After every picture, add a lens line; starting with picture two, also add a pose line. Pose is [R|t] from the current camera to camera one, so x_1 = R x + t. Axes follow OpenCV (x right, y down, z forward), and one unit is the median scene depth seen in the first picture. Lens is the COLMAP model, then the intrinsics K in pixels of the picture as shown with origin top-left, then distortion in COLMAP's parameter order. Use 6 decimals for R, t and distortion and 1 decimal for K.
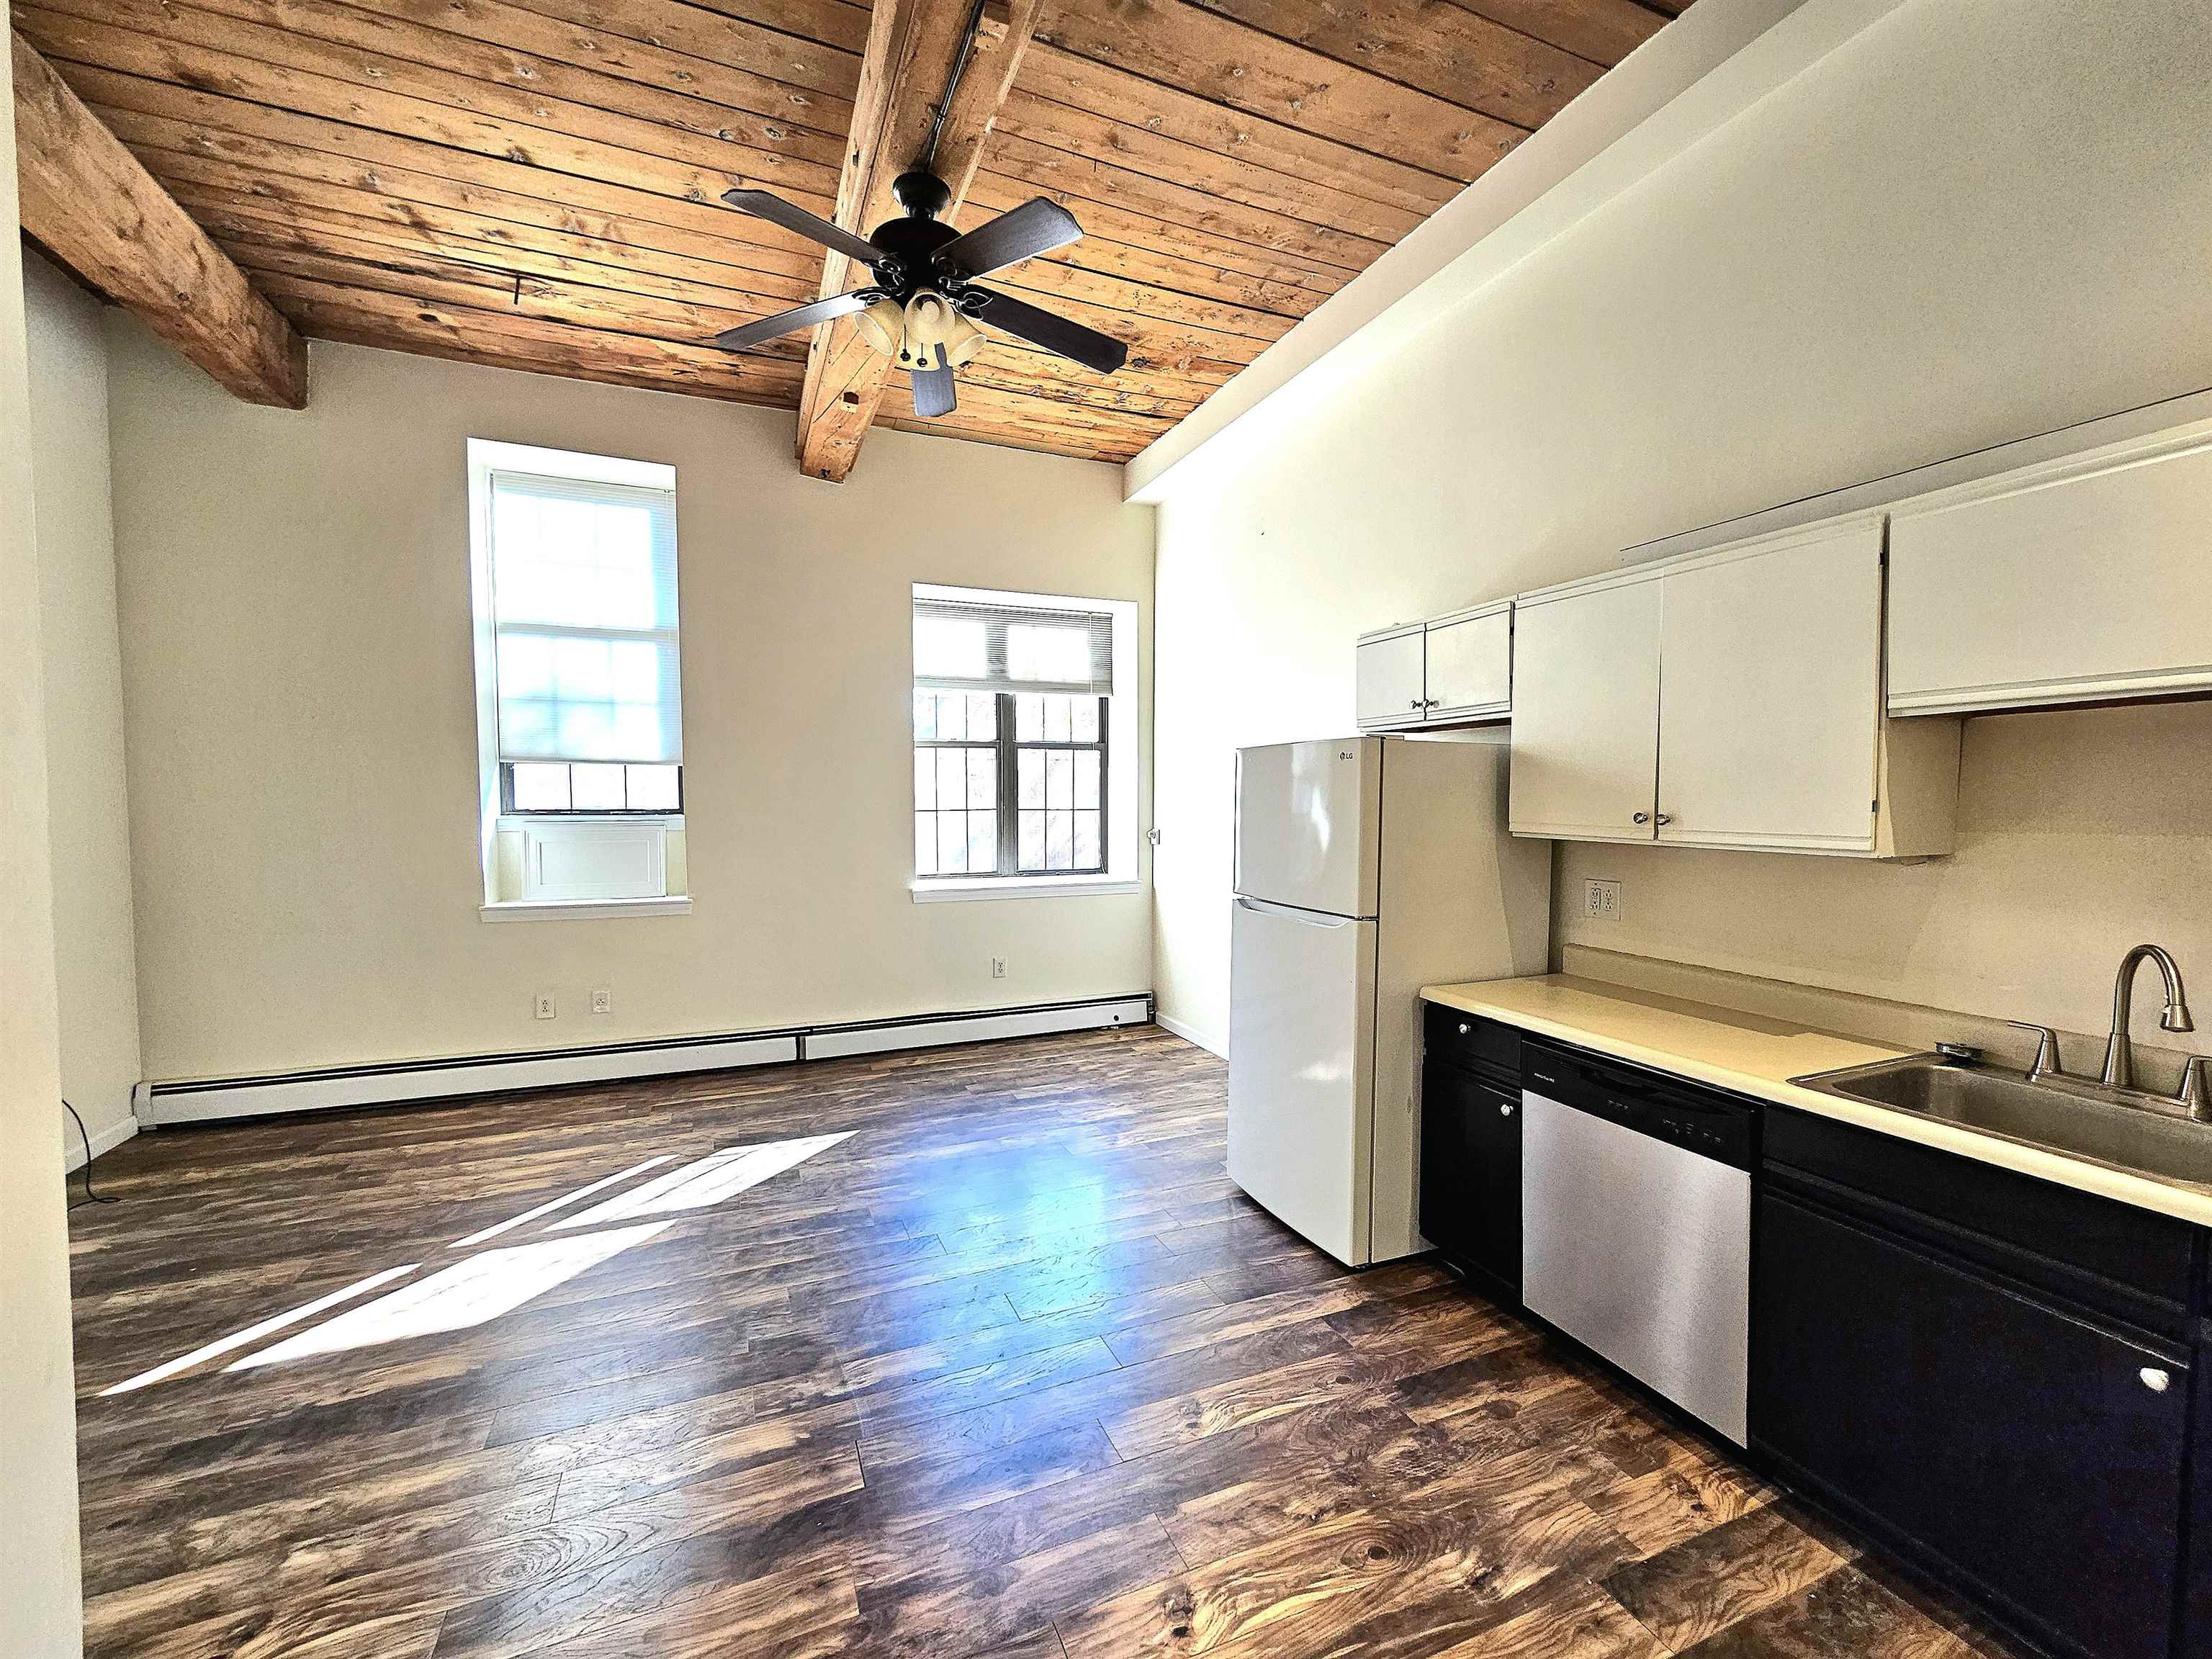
lens RADIAL K [[907.0, 0, 1096.3], [0, 907.0, 839.0], [0, 0, 1]] dist [-0.003217, 0.001282]
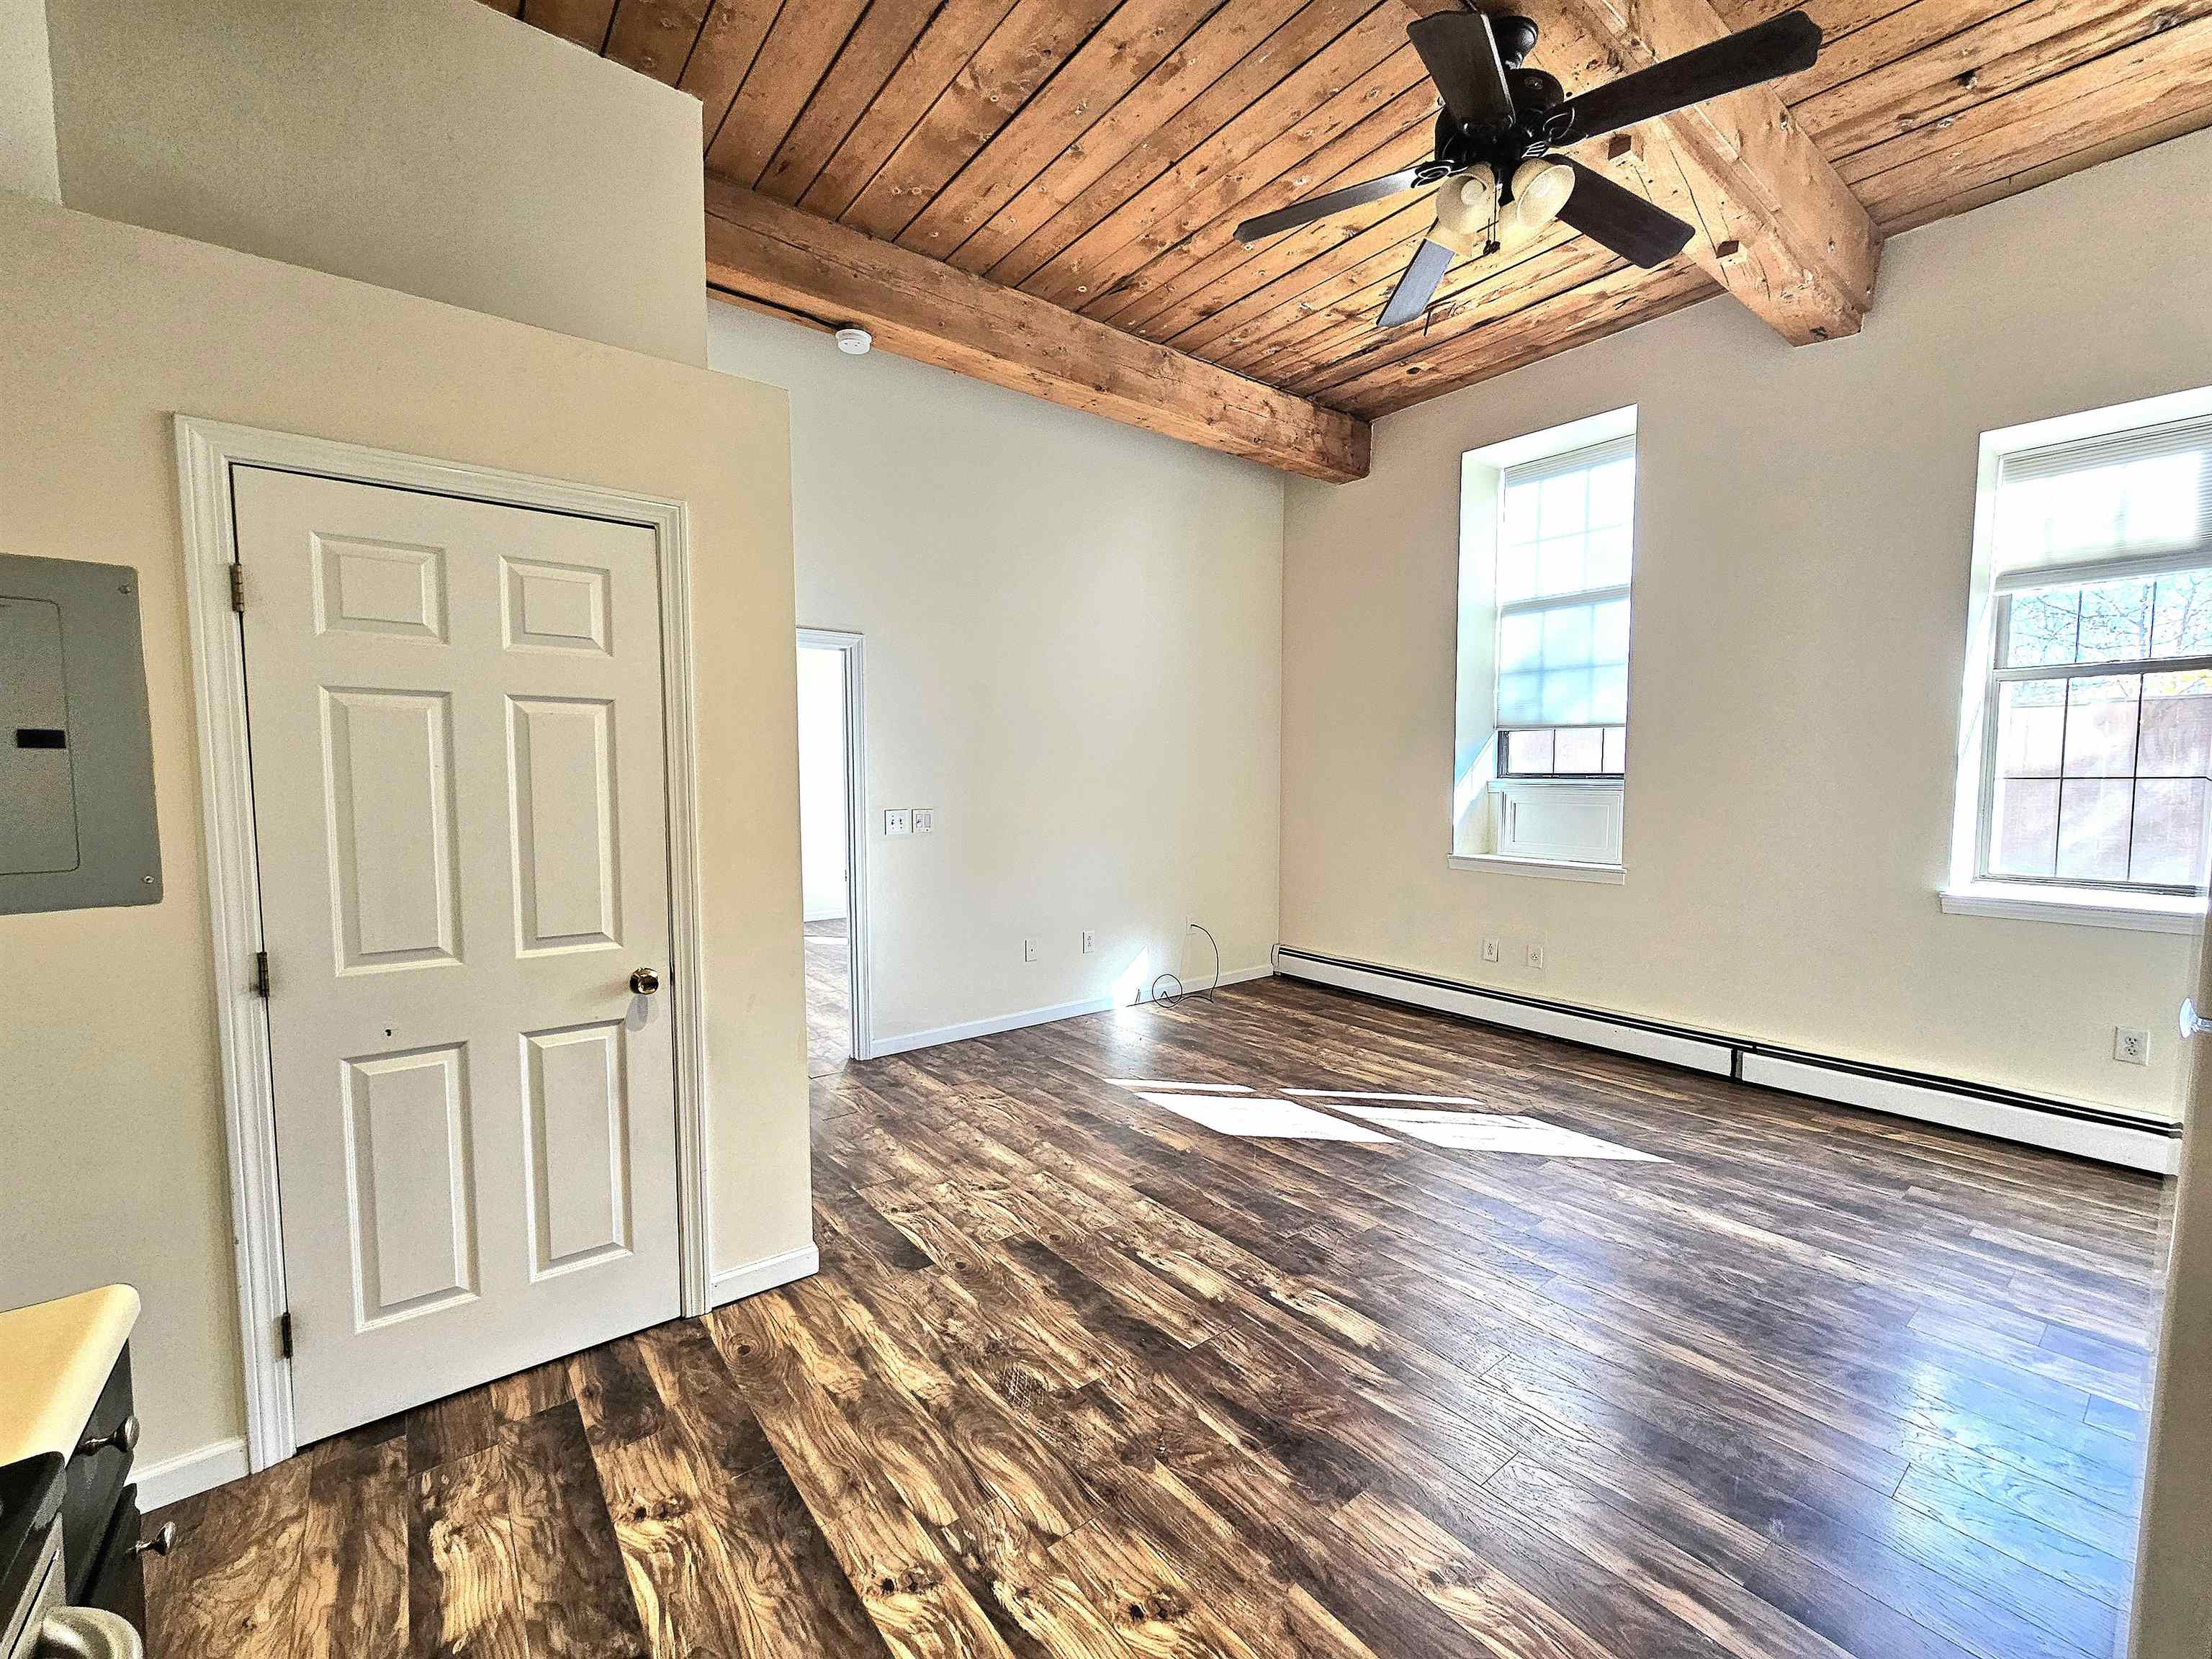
lens RADIAL K [[907.0, 0, 1096.3], [0, 907.0, 839.0], [0, 0, 1]] dist [-0.003217, 0.001282]
pose [[0.263505, 0.072499, -0.961930, 0.397872], [-0.042747, 0.997070, 0.063438, -0.001129], [0.963710, 0.024404, 0.265832, 0.286866]]
